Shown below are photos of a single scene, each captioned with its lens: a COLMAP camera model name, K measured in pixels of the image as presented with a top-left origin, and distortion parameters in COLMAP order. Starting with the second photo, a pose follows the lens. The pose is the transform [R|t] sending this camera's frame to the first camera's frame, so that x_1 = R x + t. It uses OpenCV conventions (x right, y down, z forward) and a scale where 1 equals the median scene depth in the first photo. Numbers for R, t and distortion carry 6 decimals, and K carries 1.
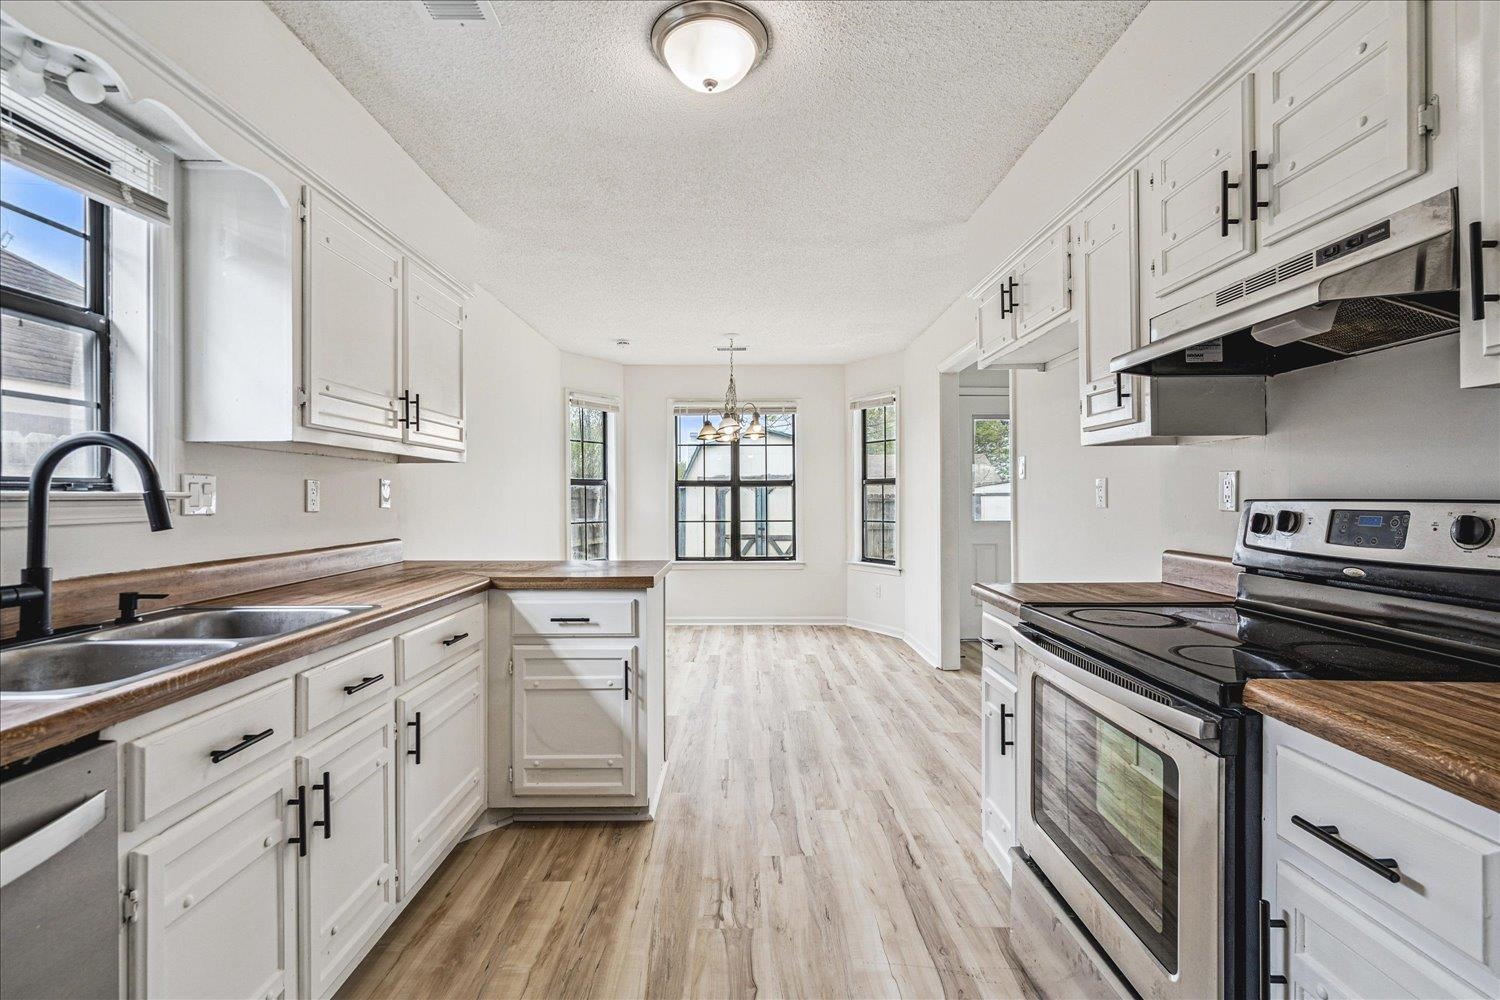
lens RADIAL K [[679.5, 0, 746.4], [0, 679.5, 499.1], [0, 0, 1]] dist [0.000065, 0.000901]
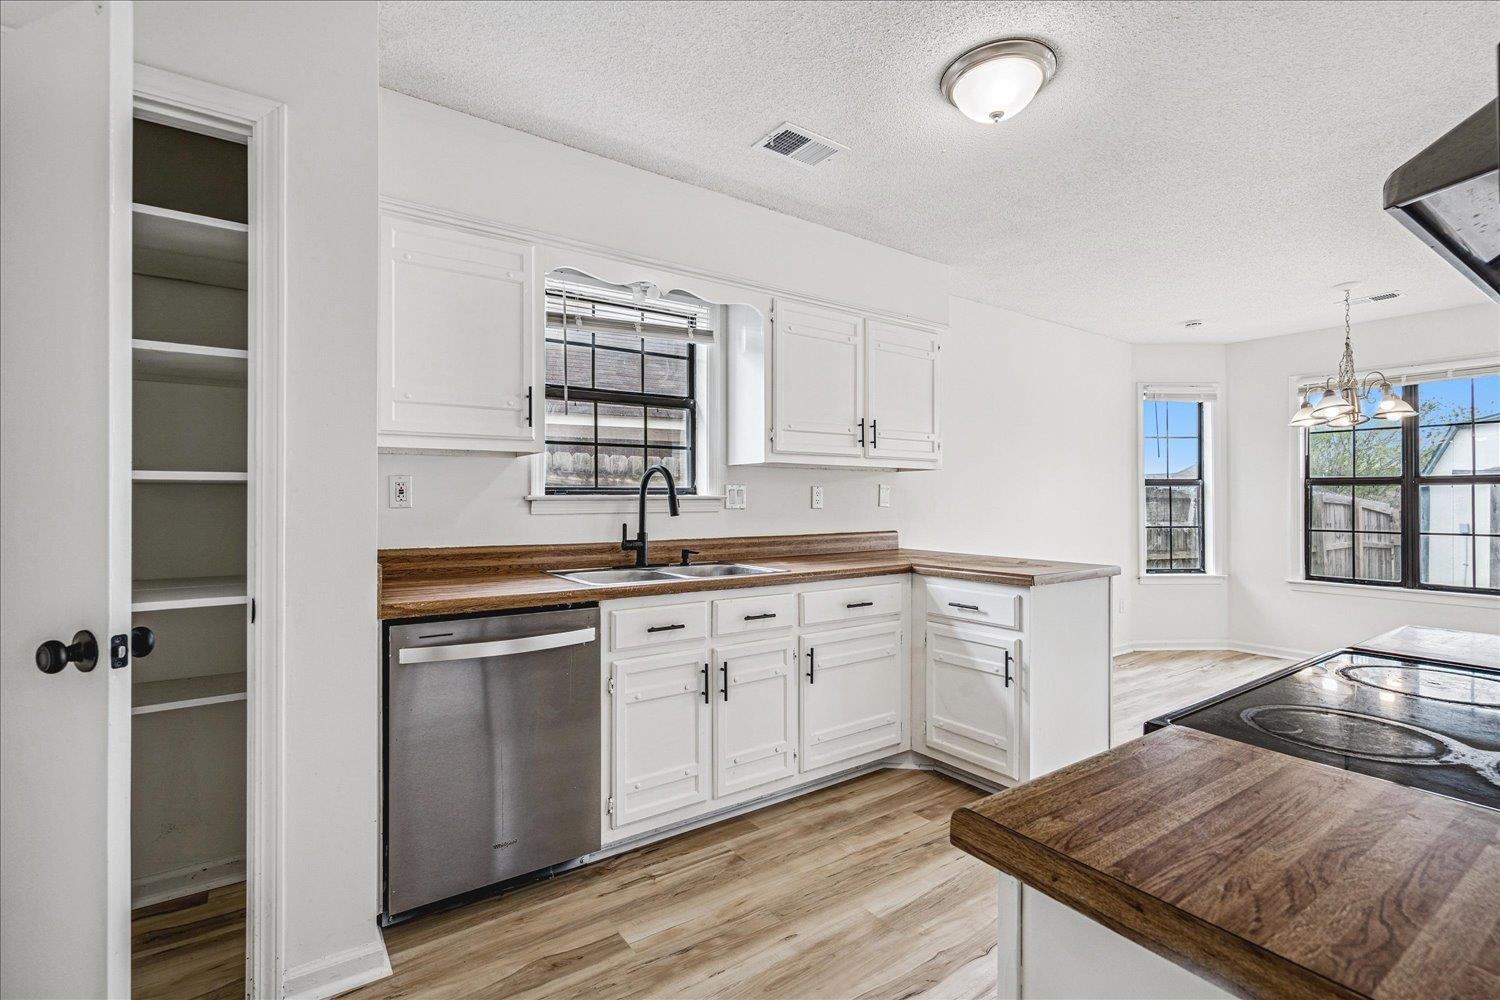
lens RADIAL K [[679.5, 0, 747.4], [0, 679.5, 501.0], [0, 0, 1]] dist [0.000065, 0.000901]
pose [[0.574859, 0.004381, -0.818241, 0.468255], [-0.004338, 0.999988, 0.002307, -0.000027], [0.818241, 0.002223, 0.574871, 0.045534]]
